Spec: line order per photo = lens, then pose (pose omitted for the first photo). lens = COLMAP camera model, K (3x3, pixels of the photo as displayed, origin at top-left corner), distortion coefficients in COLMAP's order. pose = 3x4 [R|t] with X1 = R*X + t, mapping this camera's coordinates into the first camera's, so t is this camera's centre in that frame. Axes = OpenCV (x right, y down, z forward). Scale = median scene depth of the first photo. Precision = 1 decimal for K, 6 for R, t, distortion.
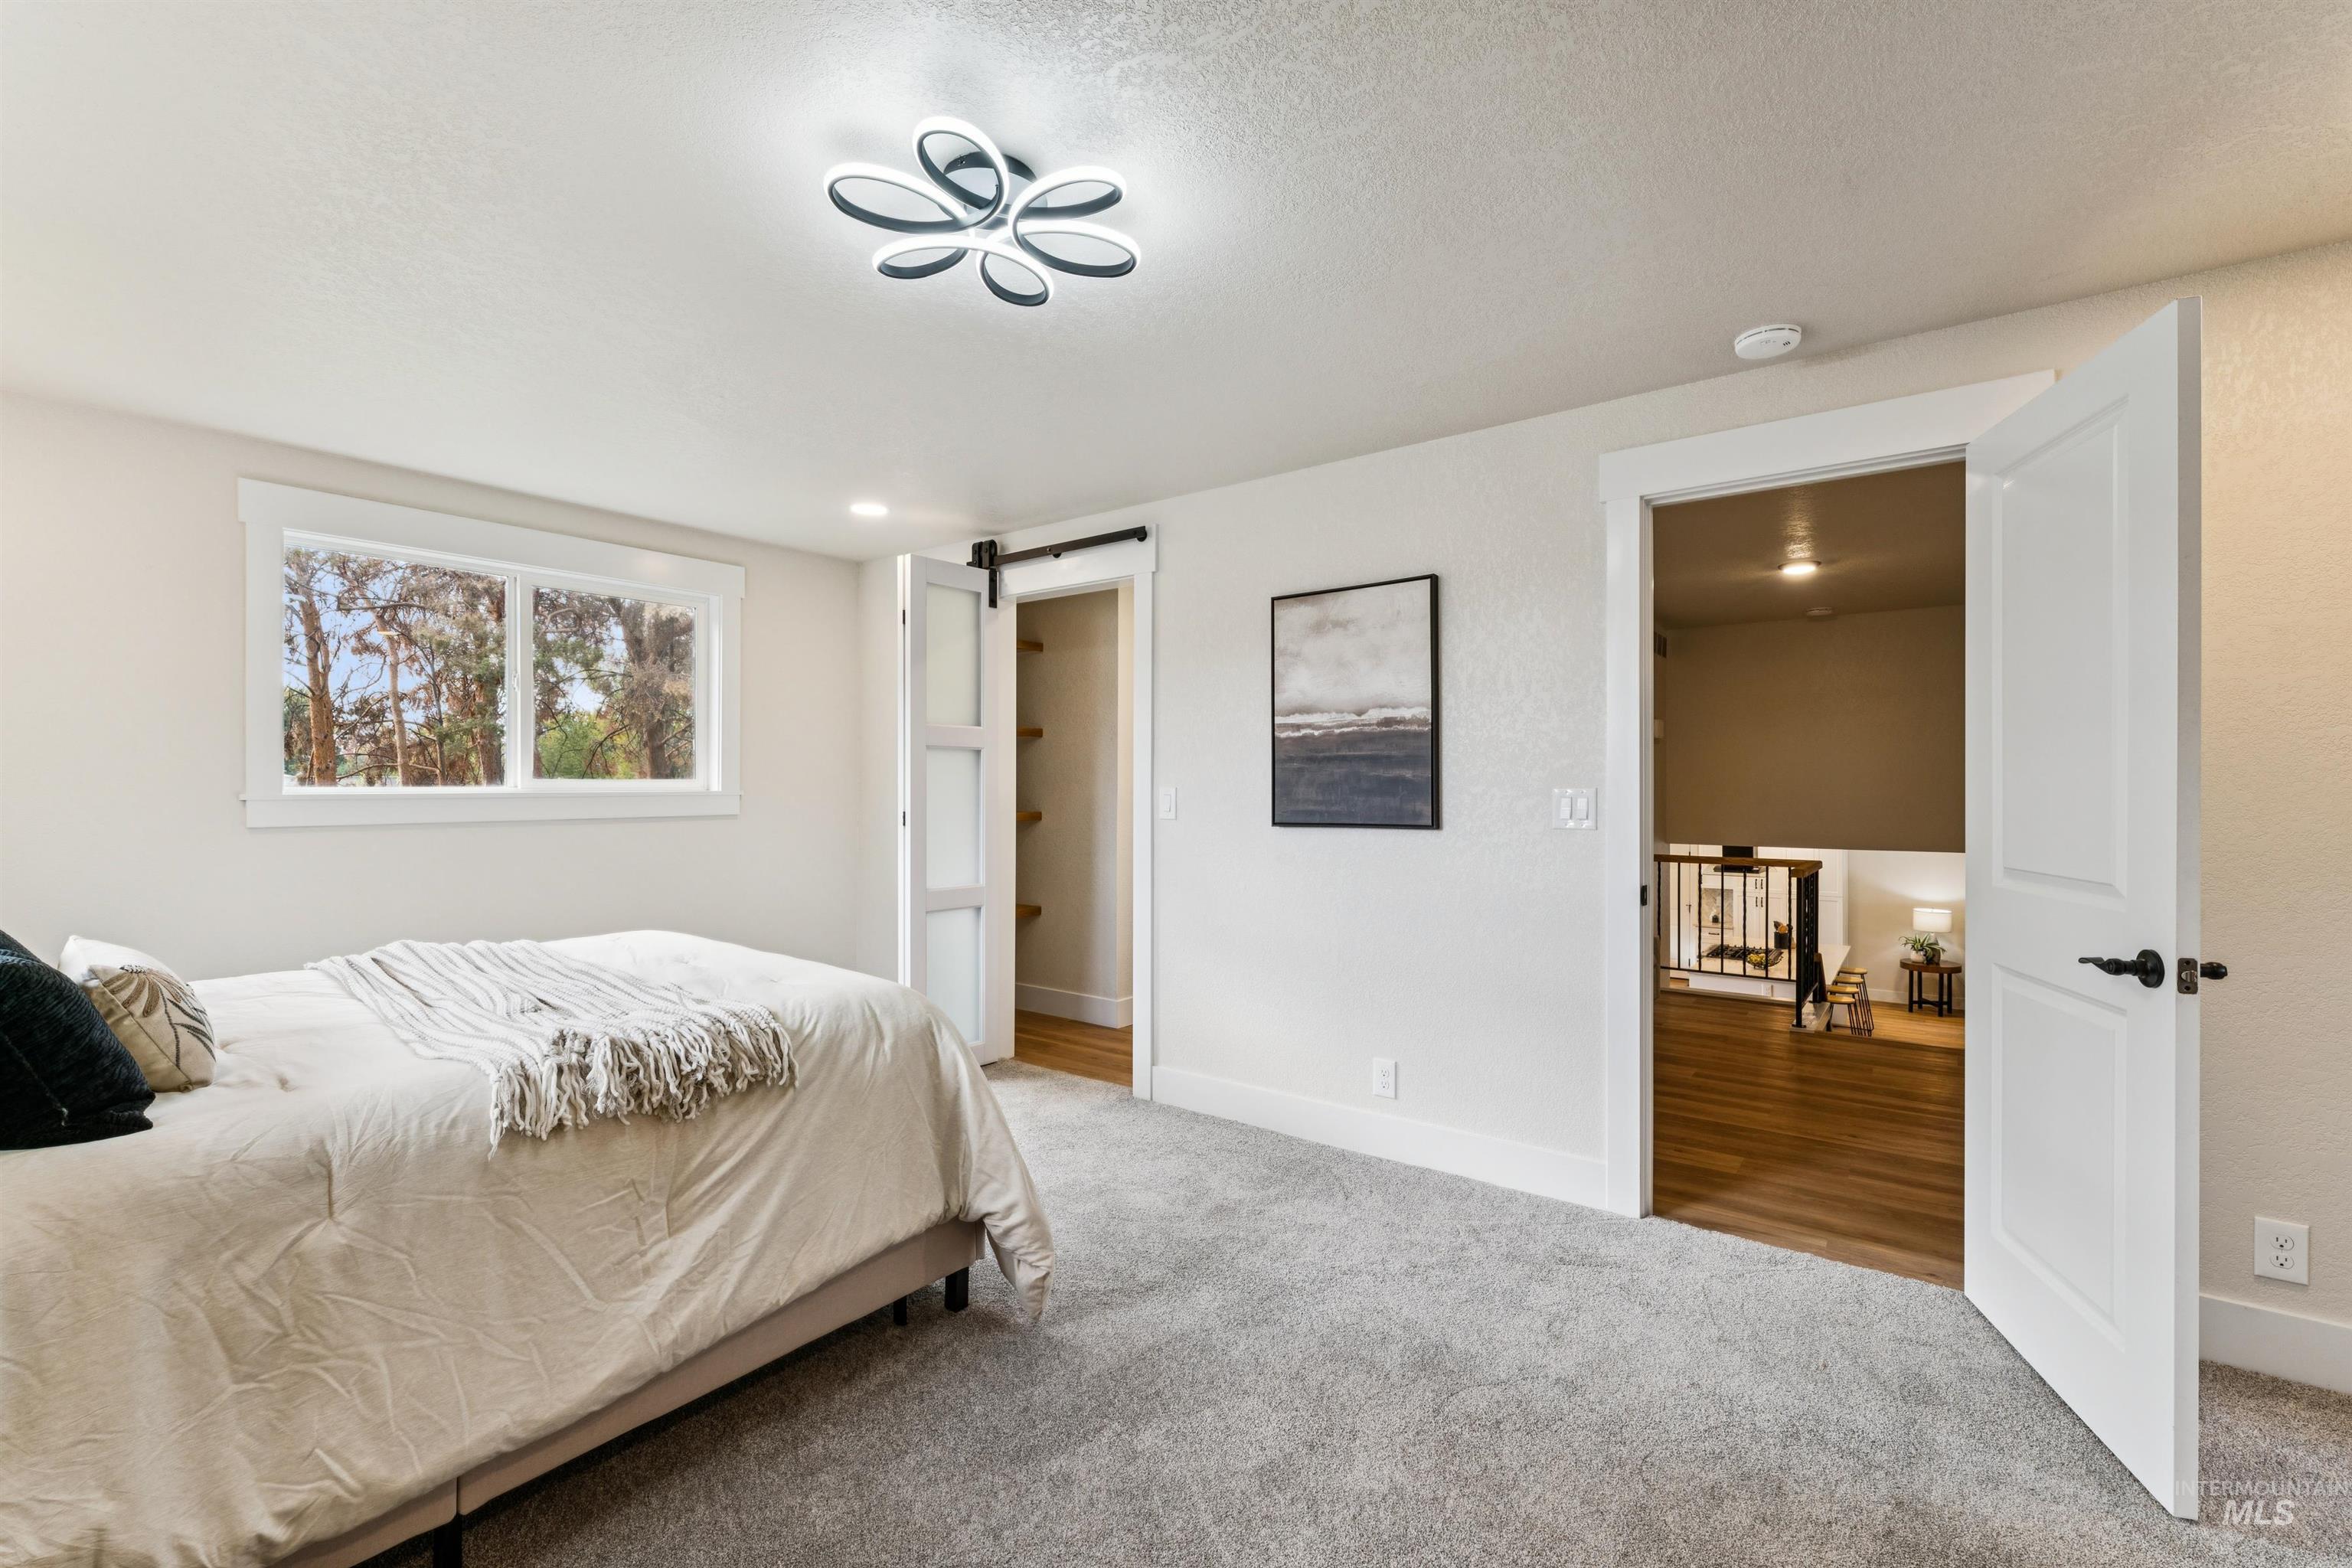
lens RADIAL K [[1015.3, 0, 1176.0], [0, 1015.3, 784.0], [0, 0, 1]] dist [0.001193, 0.000081]
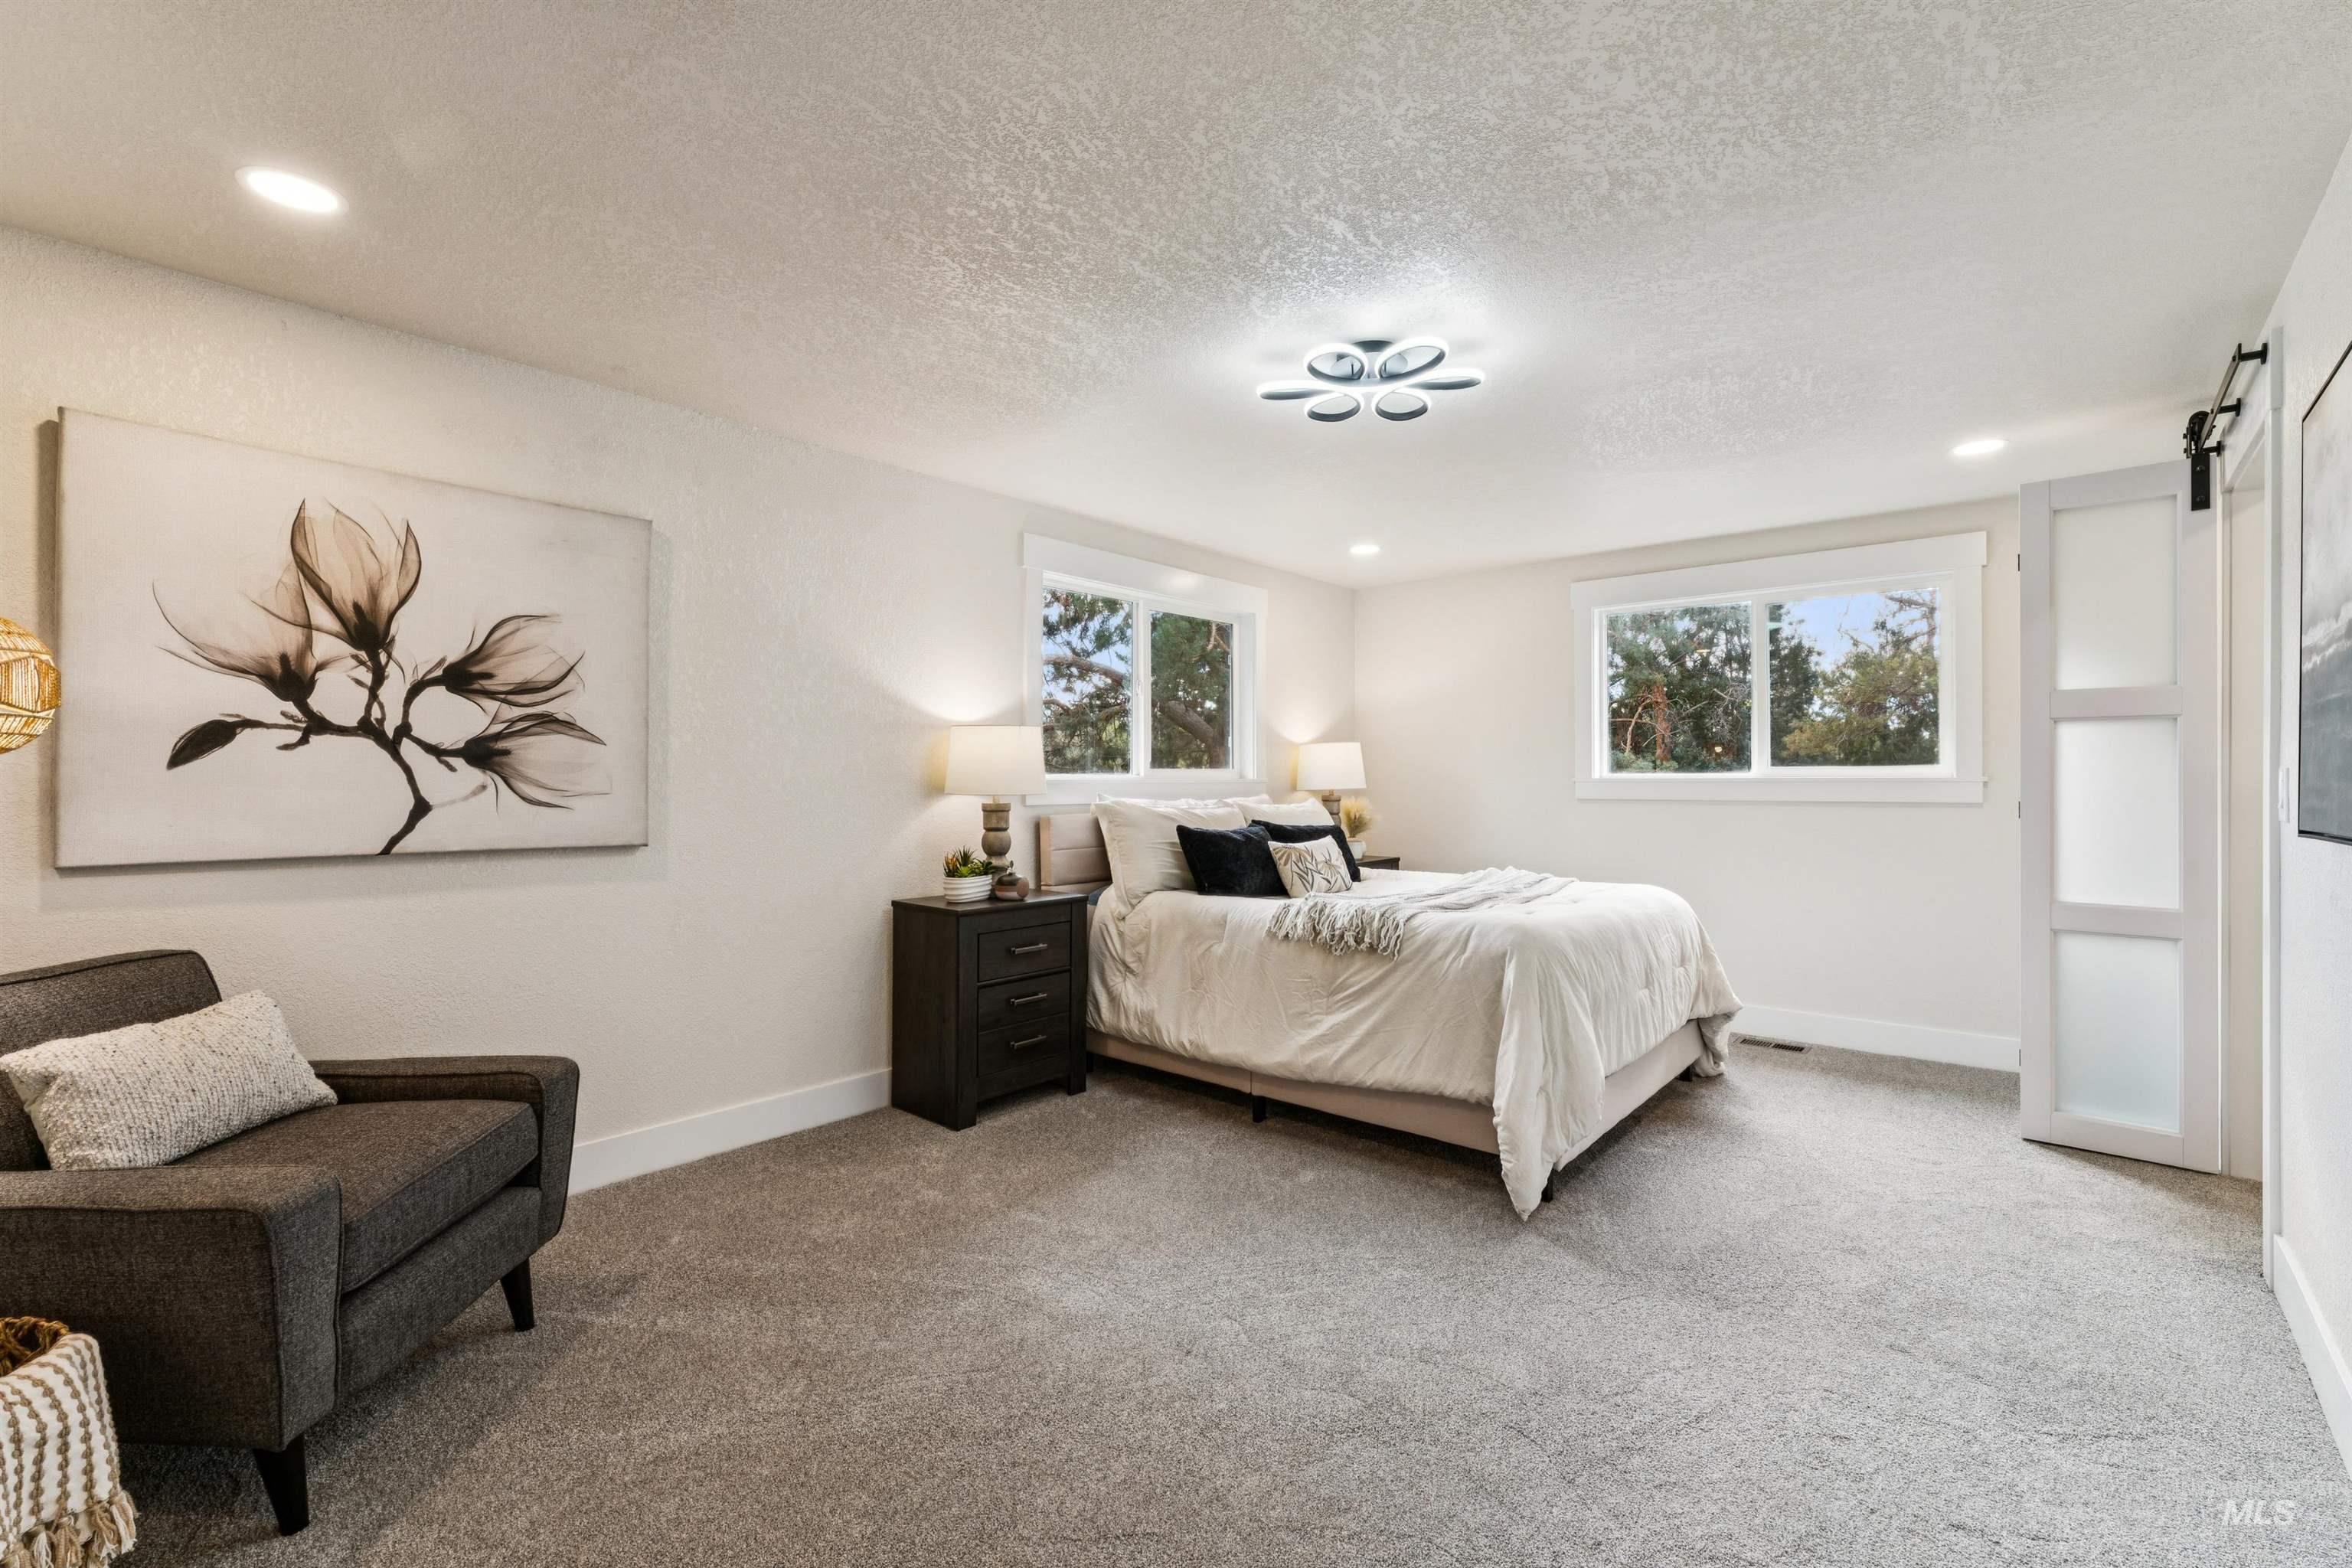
lens RADIAL K [[1020.9, 0, 1176.0], [0, 1020.9, 784.0], [0, 0, 1]] dist [-0.004079, -0.000665]
pose [[-0.060923, 0.007786, -0.998112, 1.253167], [-0.000751, 0.999969, 0.007847, 0.014689], [0.998142, 0.001227, -0.060915, 0.783092]]
